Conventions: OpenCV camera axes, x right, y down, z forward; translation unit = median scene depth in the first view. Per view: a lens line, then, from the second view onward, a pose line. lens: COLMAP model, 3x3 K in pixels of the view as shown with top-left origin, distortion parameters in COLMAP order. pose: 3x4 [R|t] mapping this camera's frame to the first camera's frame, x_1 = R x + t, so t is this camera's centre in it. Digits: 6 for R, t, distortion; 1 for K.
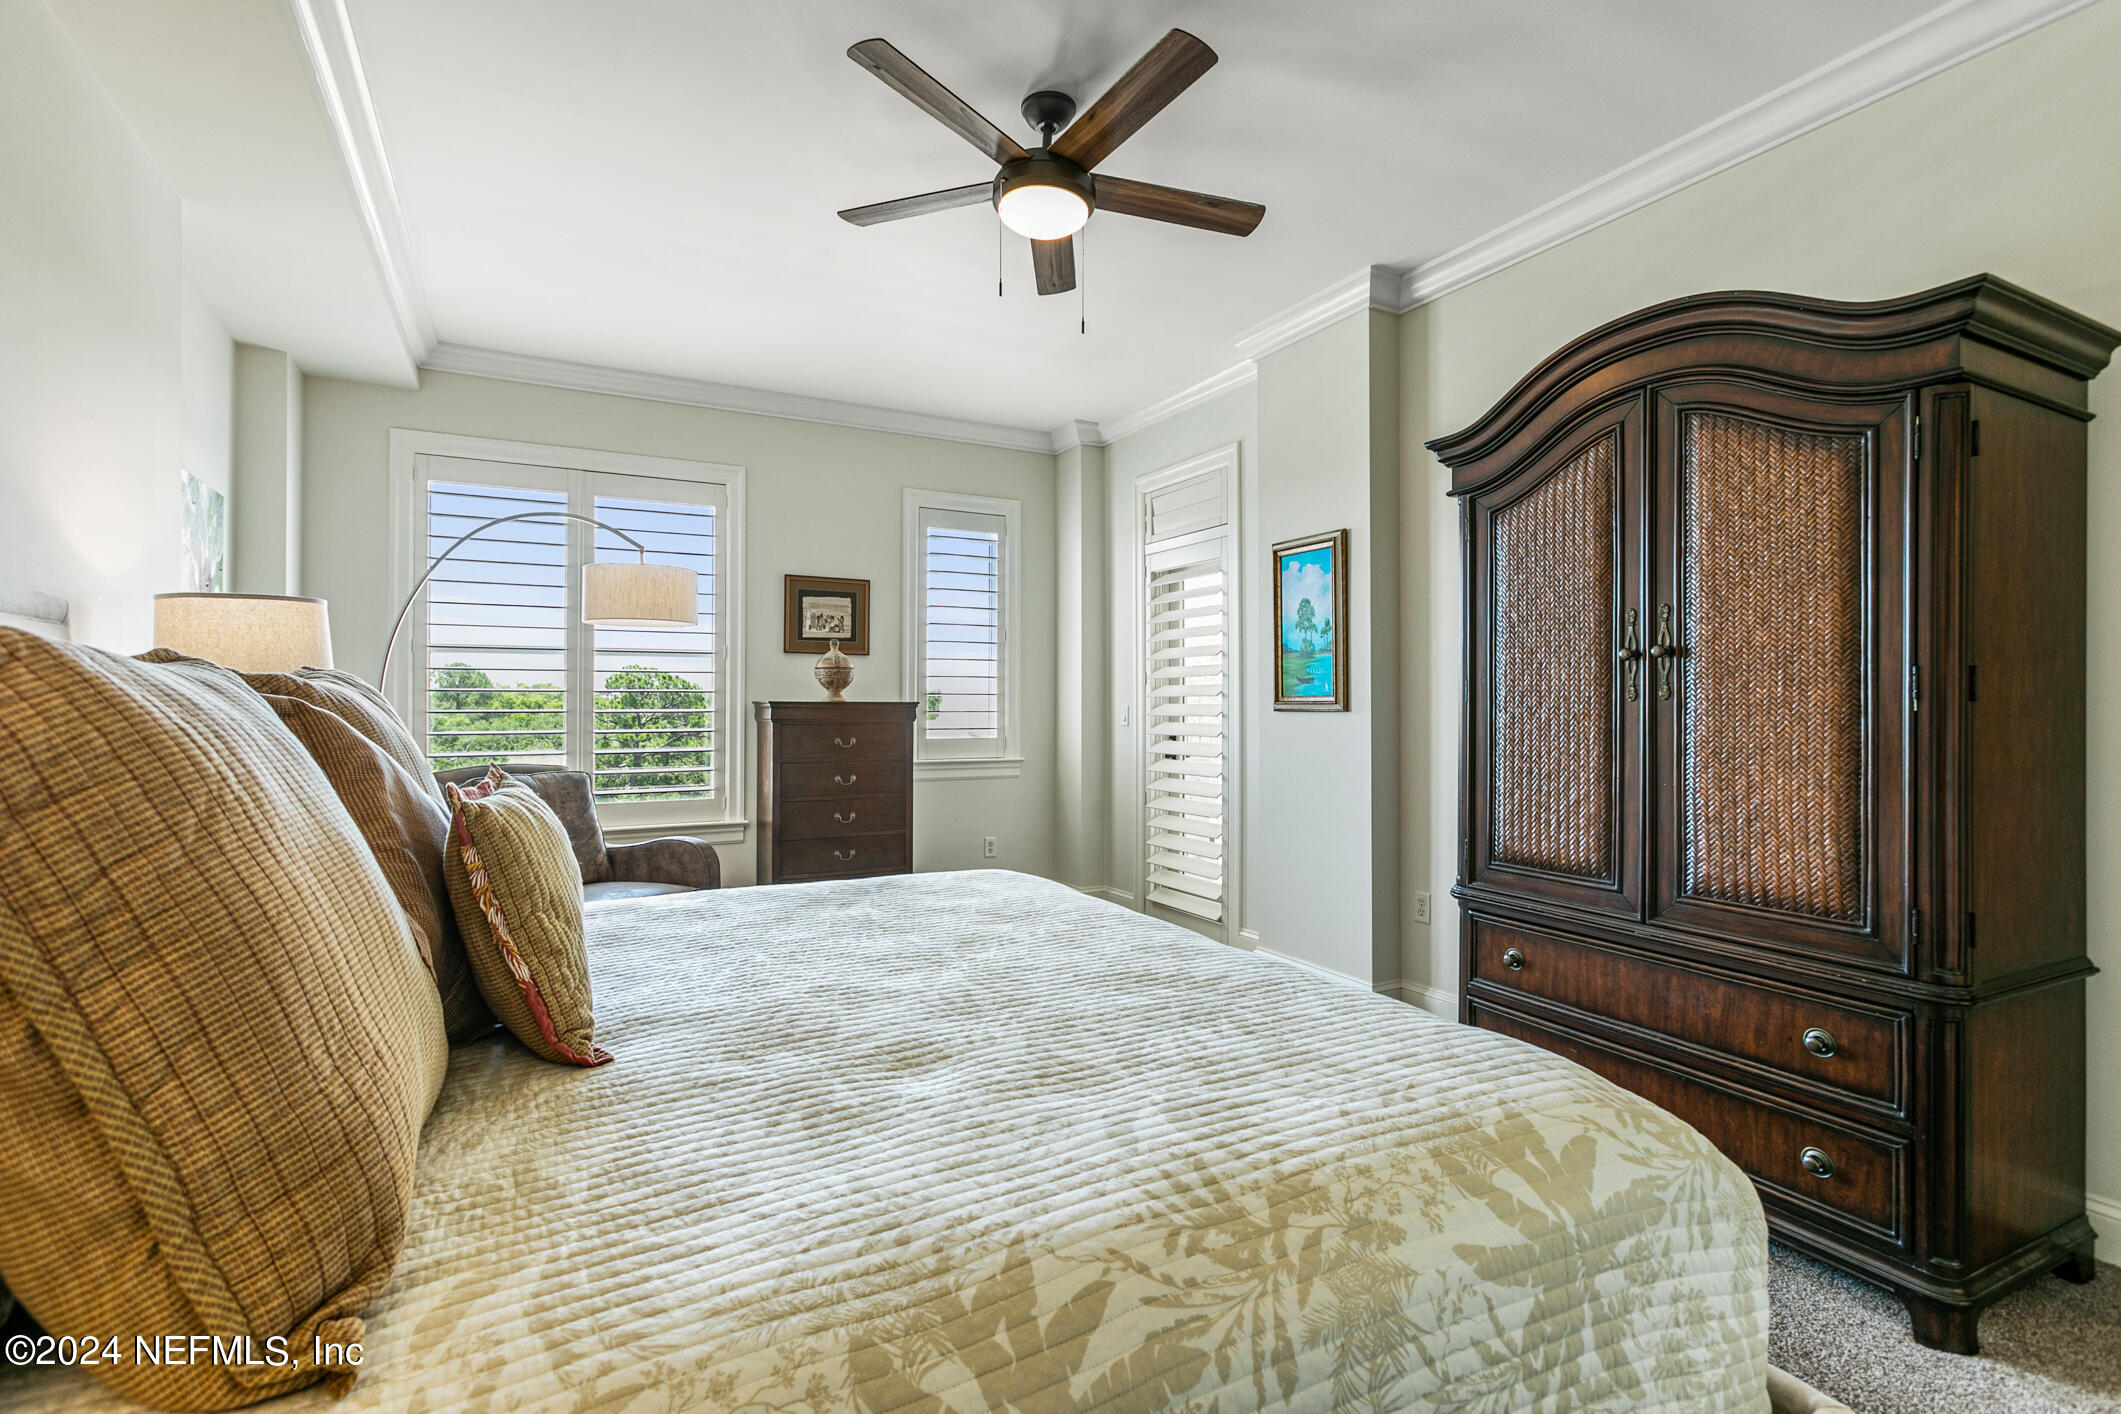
lens RADIAL K [[961.8, 0, 1055.6], [0, 961.8, 704.7], [0, 0, 1]] dist [-0.007729, 0.006503]
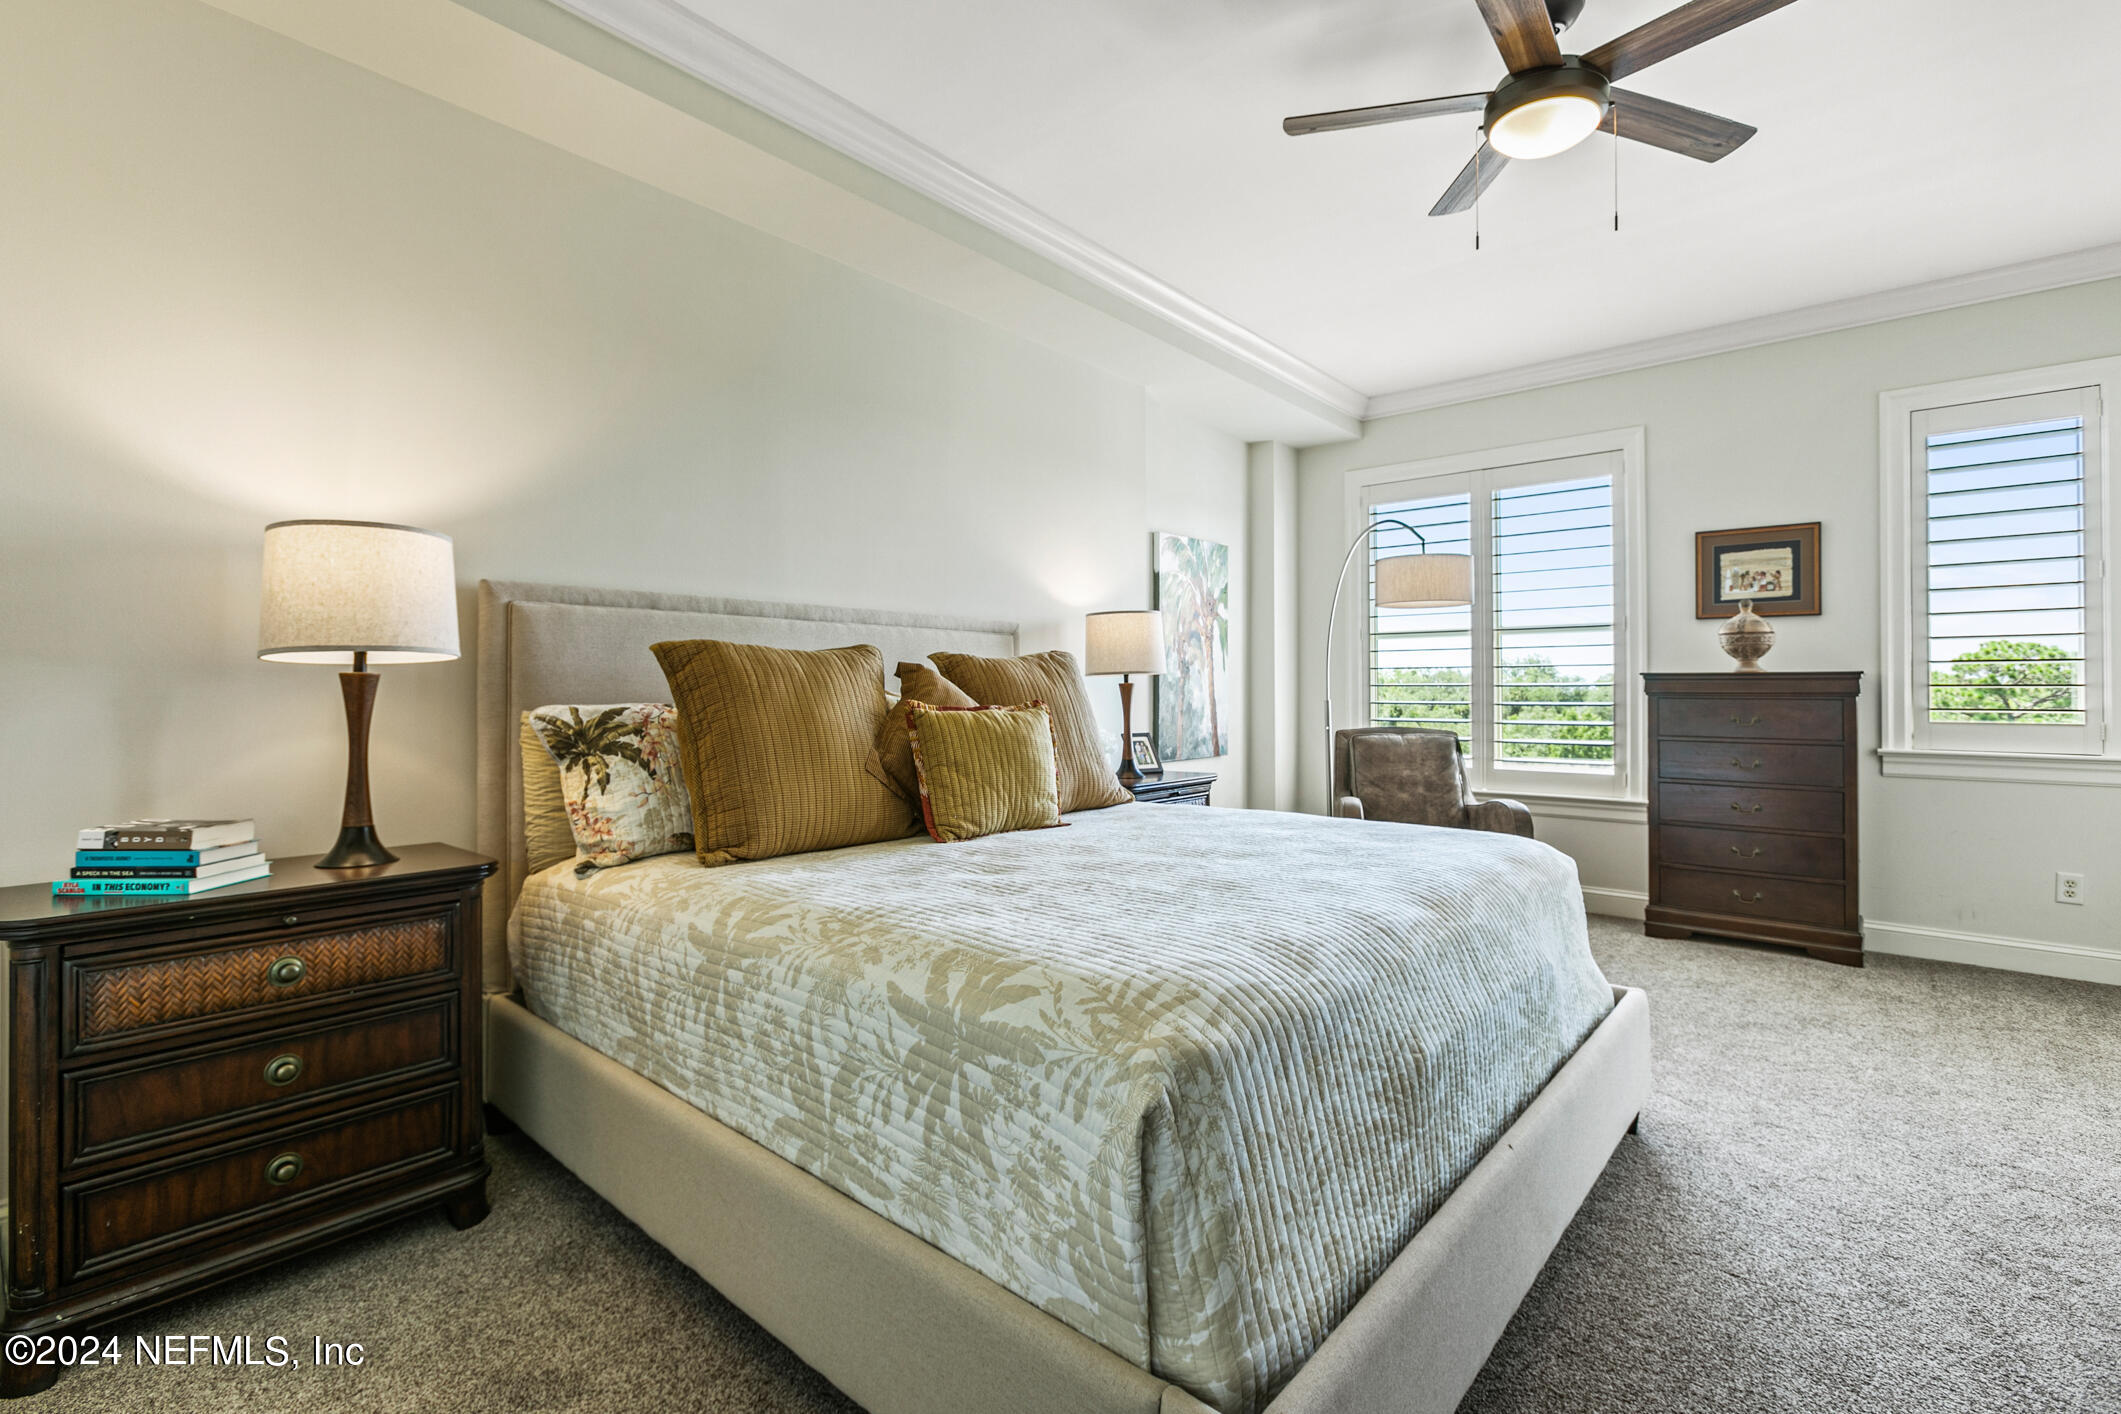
lens RADIAL K [[961.8, 0, 1052.9], [0, 961.8, 697.9], [0, 0, 1]] dist [-0.007729, 0.006503]
pose [[0.357274, 0.008682, -0.933959, 0.365134], [-0.001469, 0.999961, 0.008734, 0.013168], [0.933998, -0.001749, 0.357273, 0.122431]]
